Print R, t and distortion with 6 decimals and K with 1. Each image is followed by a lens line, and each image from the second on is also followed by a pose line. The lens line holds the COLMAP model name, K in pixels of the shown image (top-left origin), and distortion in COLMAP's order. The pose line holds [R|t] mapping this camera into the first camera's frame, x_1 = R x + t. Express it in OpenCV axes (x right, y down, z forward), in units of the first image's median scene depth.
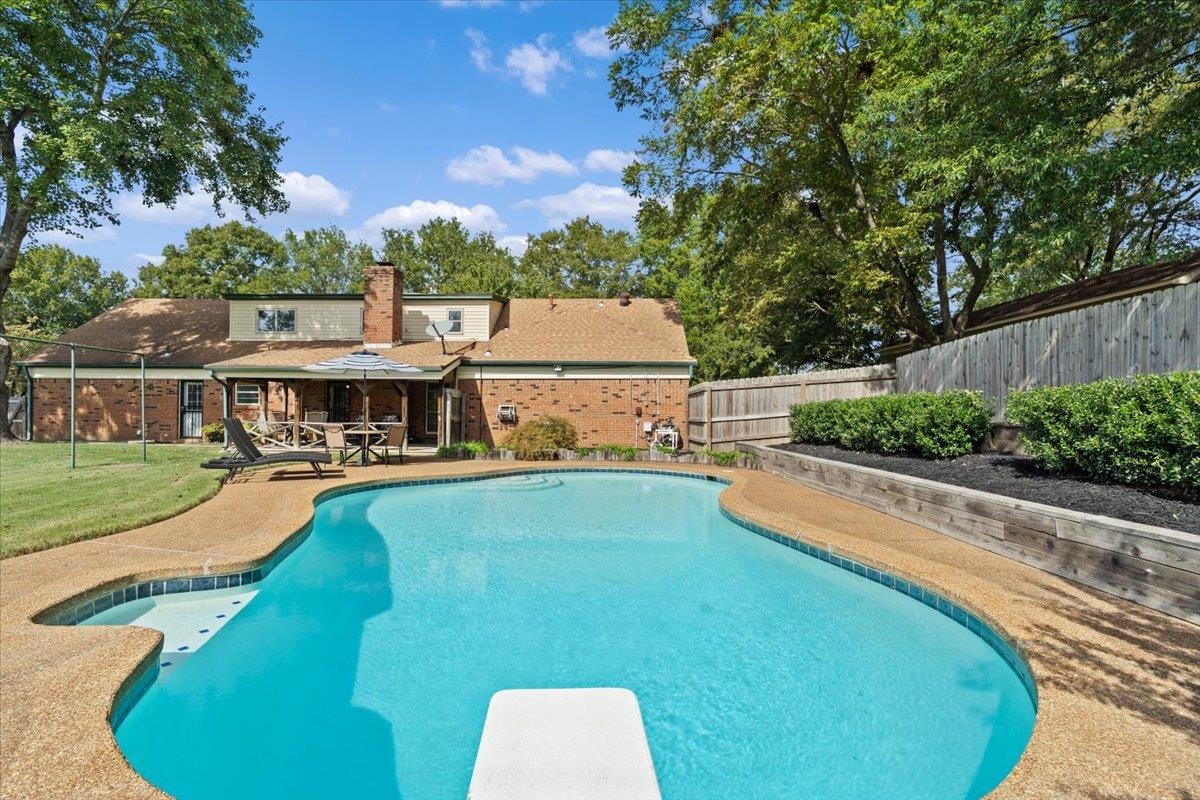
lens RADIAL K [[556.4, 0, 563.3], [0, 556.4, 413.6], [0, 0, 1]] dist [-0.002540, -0.000932]
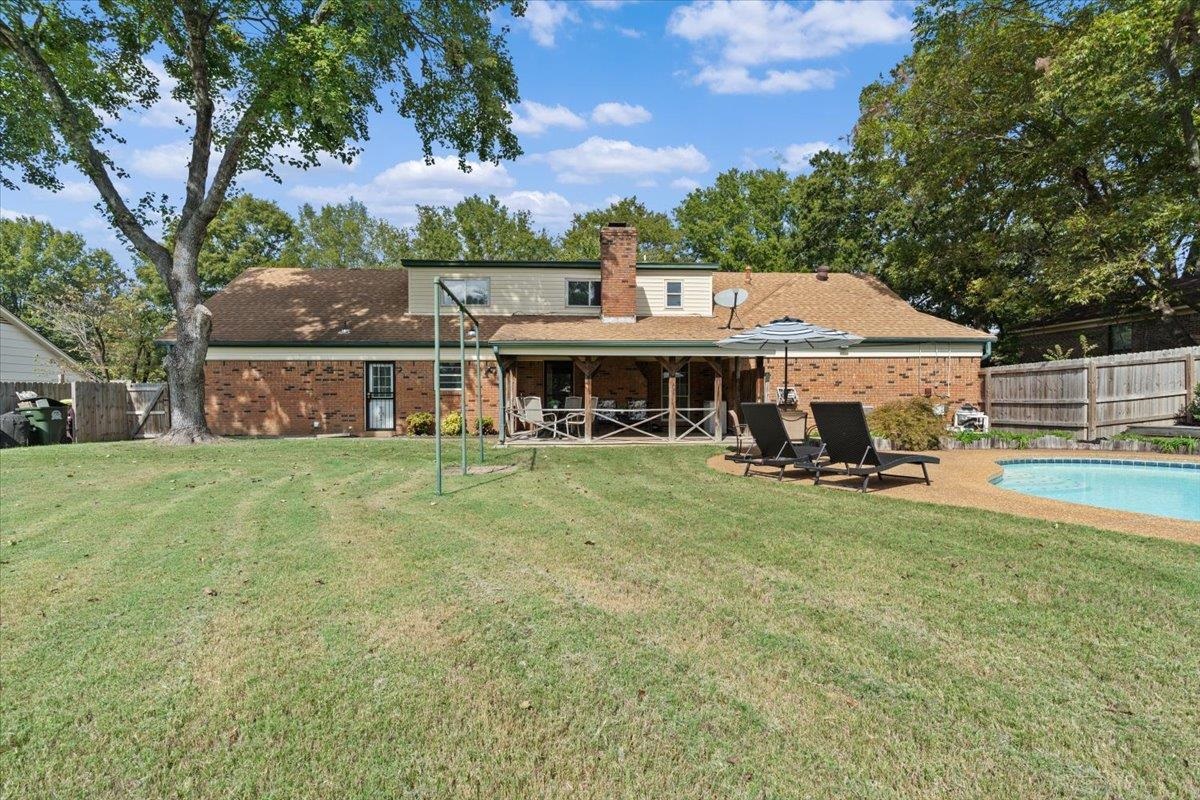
lens RADIAL K [[556.4, 0, 619.3], [0, 556.4, 410.9], [0, 0, 1]] dist [-0.002540, -0.000932]
pose [[0.996141, -0.012125, 0.086921, -0.383840], [0.010434, 0.999748, 0.019885, 0.001501], [-0.087140, -0.018901, 0.996017, 0.131273]]
